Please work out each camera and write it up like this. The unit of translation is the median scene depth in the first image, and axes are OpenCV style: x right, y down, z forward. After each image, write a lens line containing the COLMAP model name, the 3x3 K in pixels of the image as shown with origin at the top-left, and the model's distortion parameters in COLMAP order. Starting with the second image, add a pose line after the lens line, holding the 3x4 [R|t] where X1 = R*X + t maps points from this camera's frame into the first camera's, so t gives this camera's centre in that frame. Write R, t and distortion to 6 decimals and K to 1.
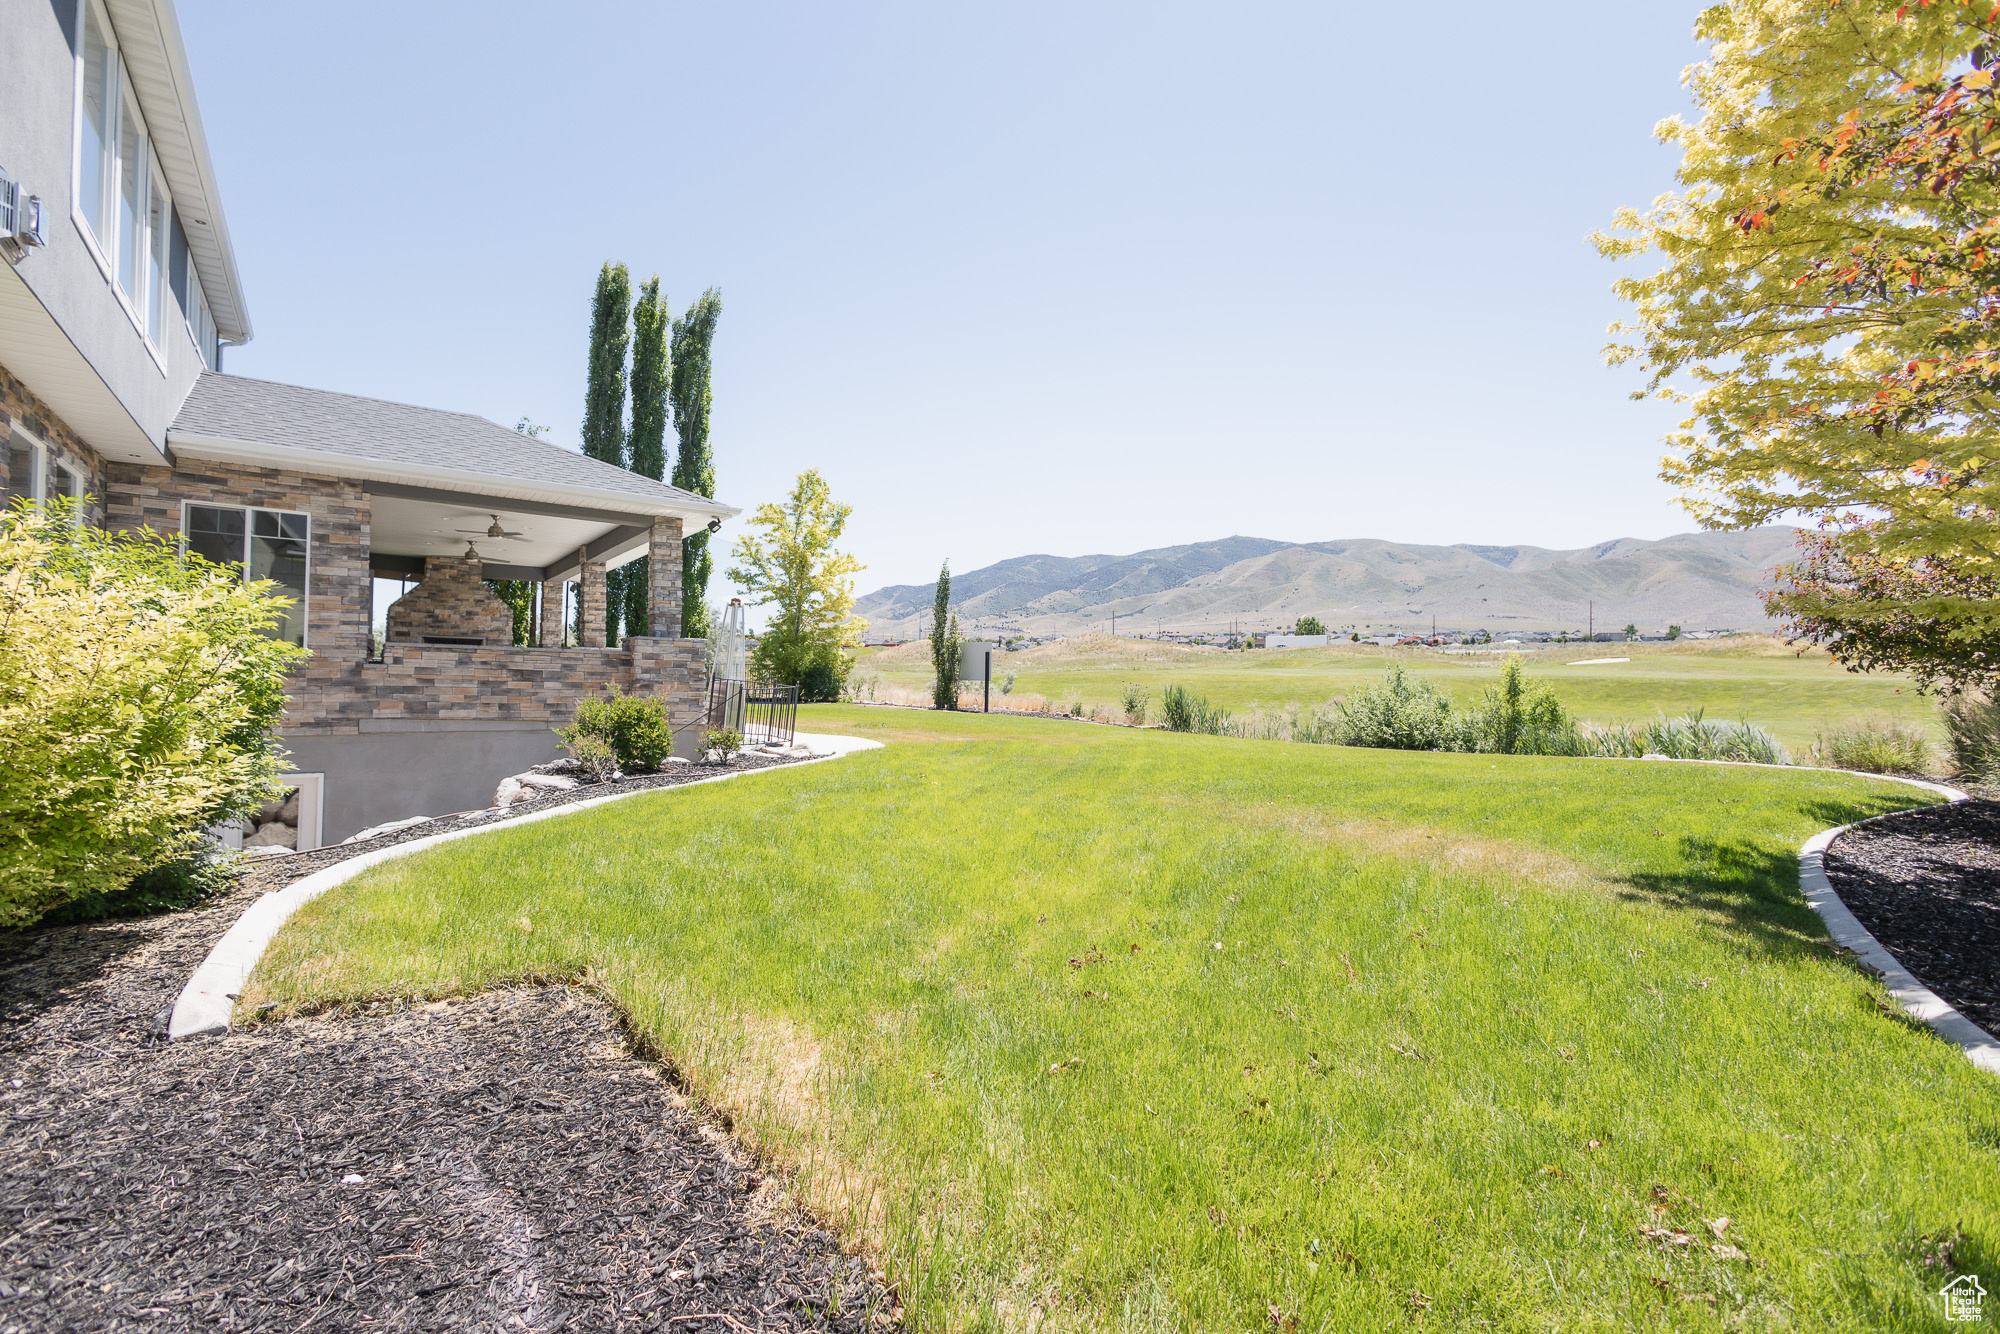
lens RADIAL K [[922.6, 0, 1006.3], [0, 922.6, 675.1], [0, 0, 1]] dist [0.000995, -0.000015]
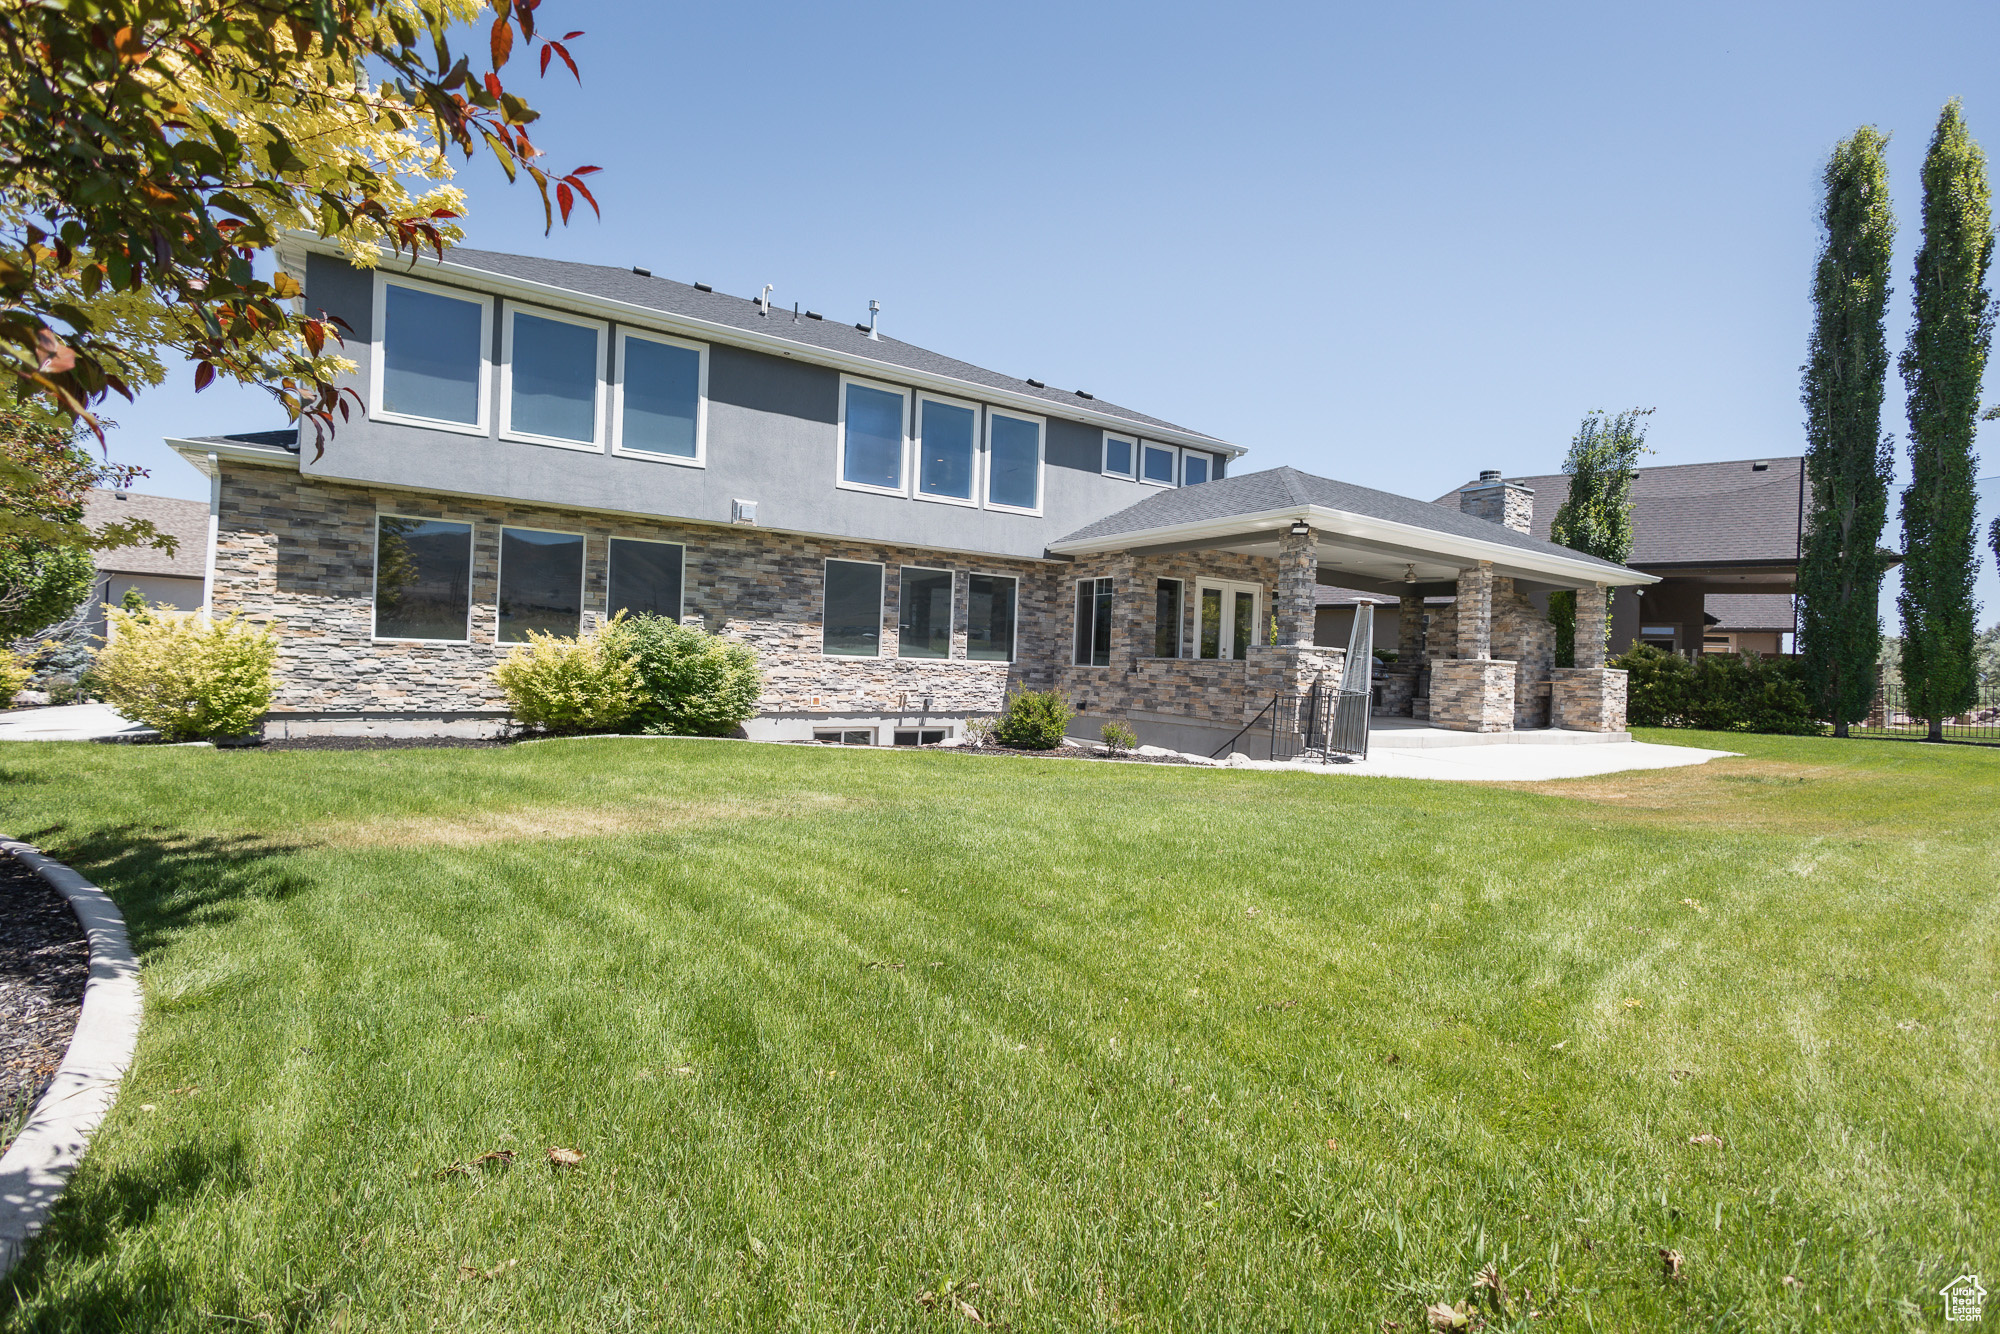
lens RADIAL K [[922.6, 0, 998.0], [0, 922.6, 671.6], [0, 0, 1]] dist [0.000995, -0.000015]
pose [[-0.055479, -0.014565, -0.998354, 0.682823], [-0.026340, 0.999567, -0.013119, 0.009793], [0.998112, 0.025568, -0.055839, 0.757199]]
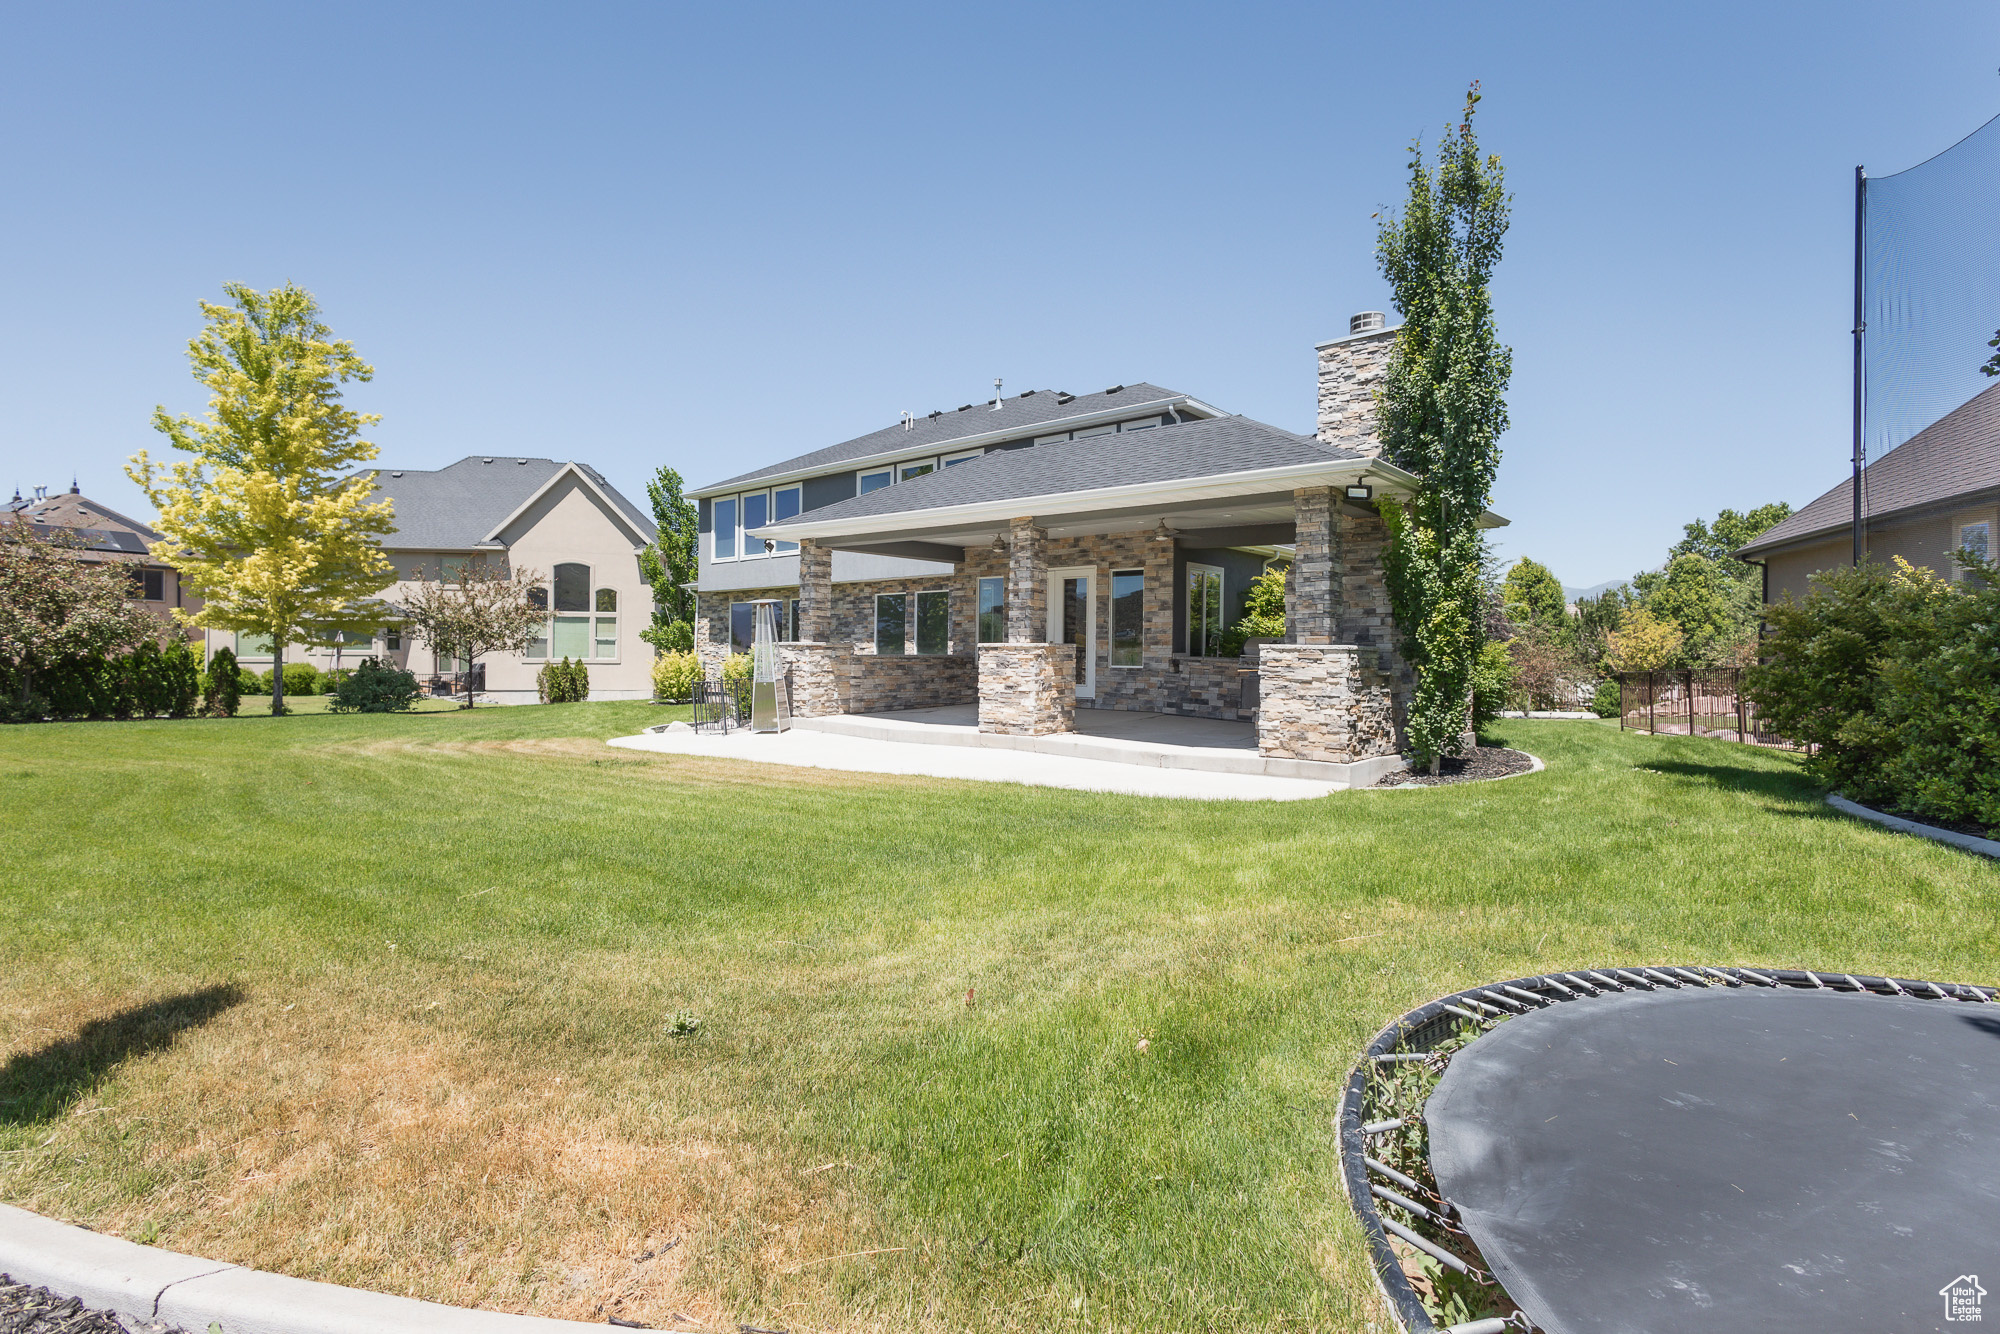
lens RADIAL K [[922.6, 0, 993.1], [0, 922.6, 659.9], [0, 0, 1]] dist [0.000995, -0.000015]
pose [[-0.968348, -0.020163, -0.248789, -0.313439], [-0.018340, 0.999785, -0.009644, -0.011060], [0.248930, -0.004776, -0.968510, 2.267444]]
